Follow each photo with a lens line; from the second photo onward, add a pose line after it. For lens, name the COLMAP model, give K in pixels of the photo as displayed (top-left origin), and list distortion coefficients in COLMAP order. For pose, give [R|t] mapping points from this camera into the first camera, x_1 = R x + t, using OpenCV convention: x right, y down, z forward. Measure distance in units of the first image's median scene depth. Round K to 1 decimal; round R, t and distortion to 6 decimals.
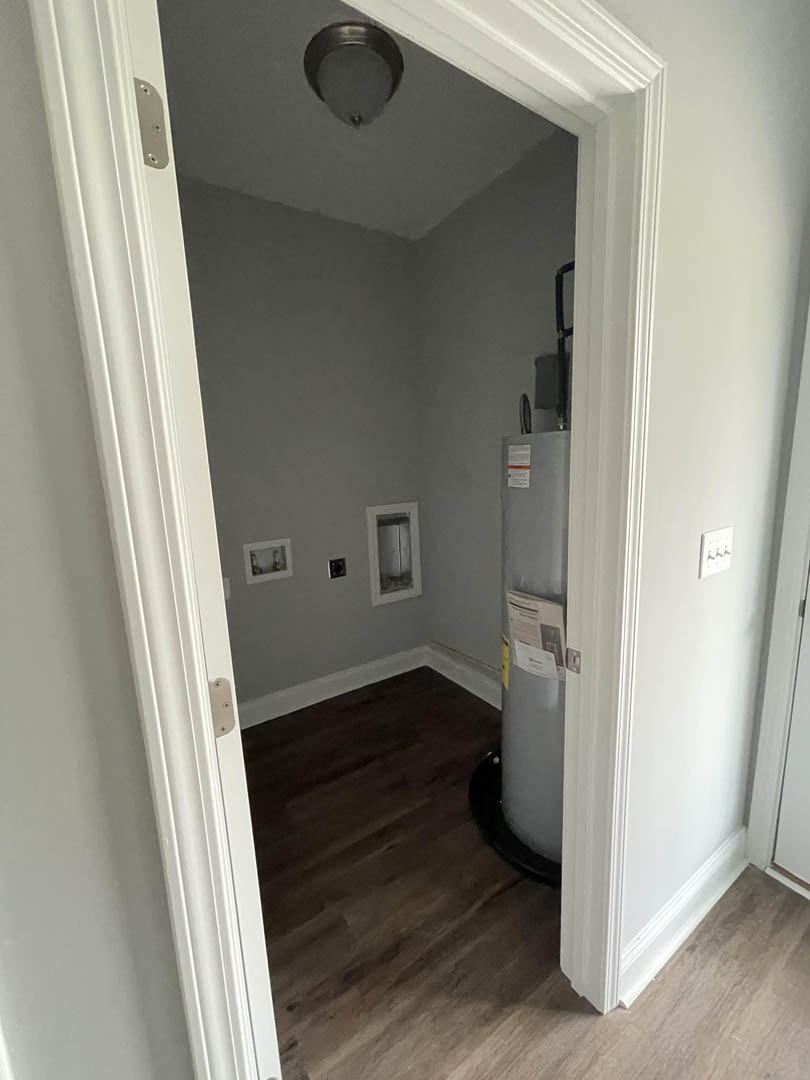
lens RADIAL K [[432.5, 0, 405.0], [0, 432.5, 540.0], [0, 0, 1]] dist [-0.000396, -0.000221]
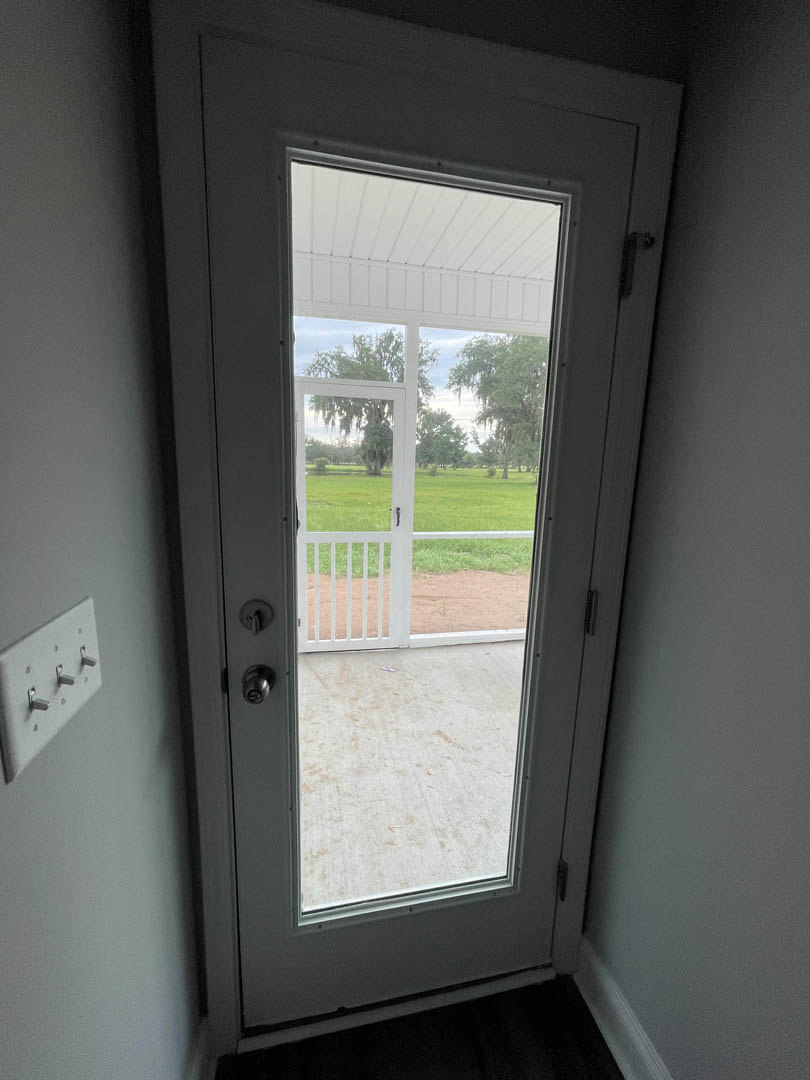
lens RADIAL K [[432.5, 0, 405.0], [0, 432.5, 540.0], [0, 0, 1]] dist [-0.000396, -0.000221]
pose [[0.365397, -0.107742, 0.924595, 0.402973], [0.117283, 0.990692, 0.069095, -0.075240], [-0.923434, 0.083192, 0.374632, 0.449698]]
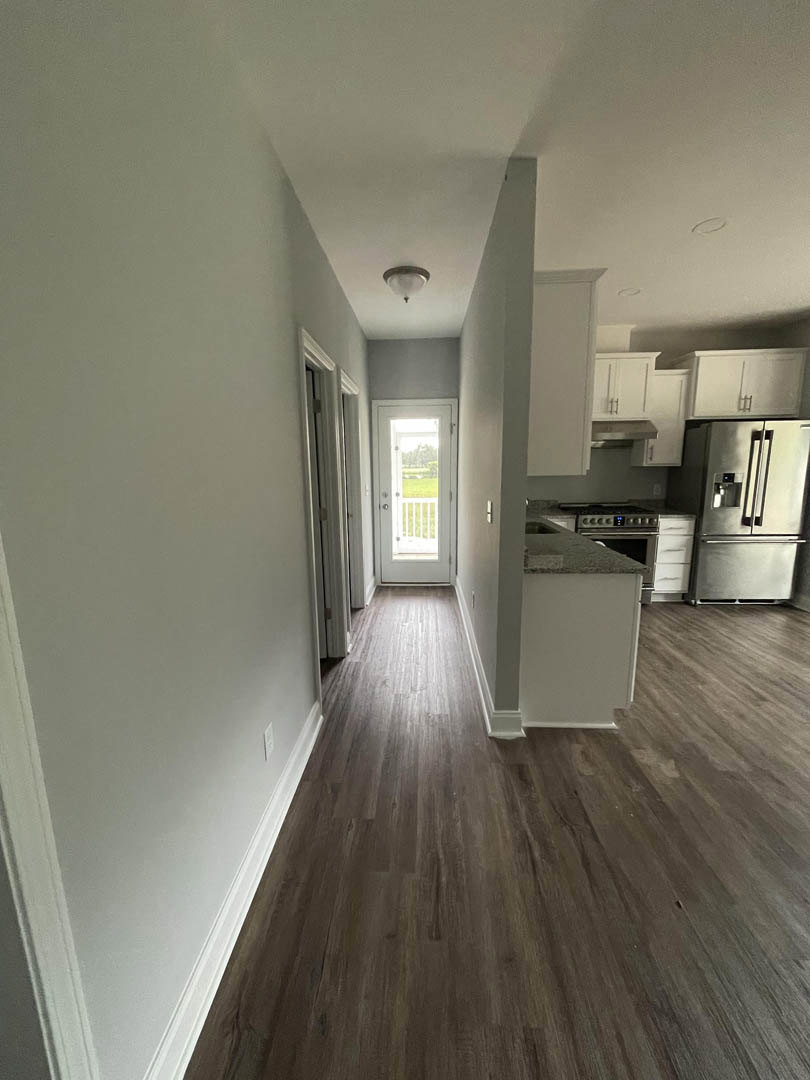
lens RADIAL K [[432.5, 0, 405.0], [0, 432.5, 540.0], [0, 0, 1]] dist [-0.000396, -0.000221]
pose [[0.589350, -0.099844, 0.801684, -2.020634], [0.122575, 0.991896, 0.033424, 0.341744], [-0.798525, 0.078568, 0.596813, -1.426335]]
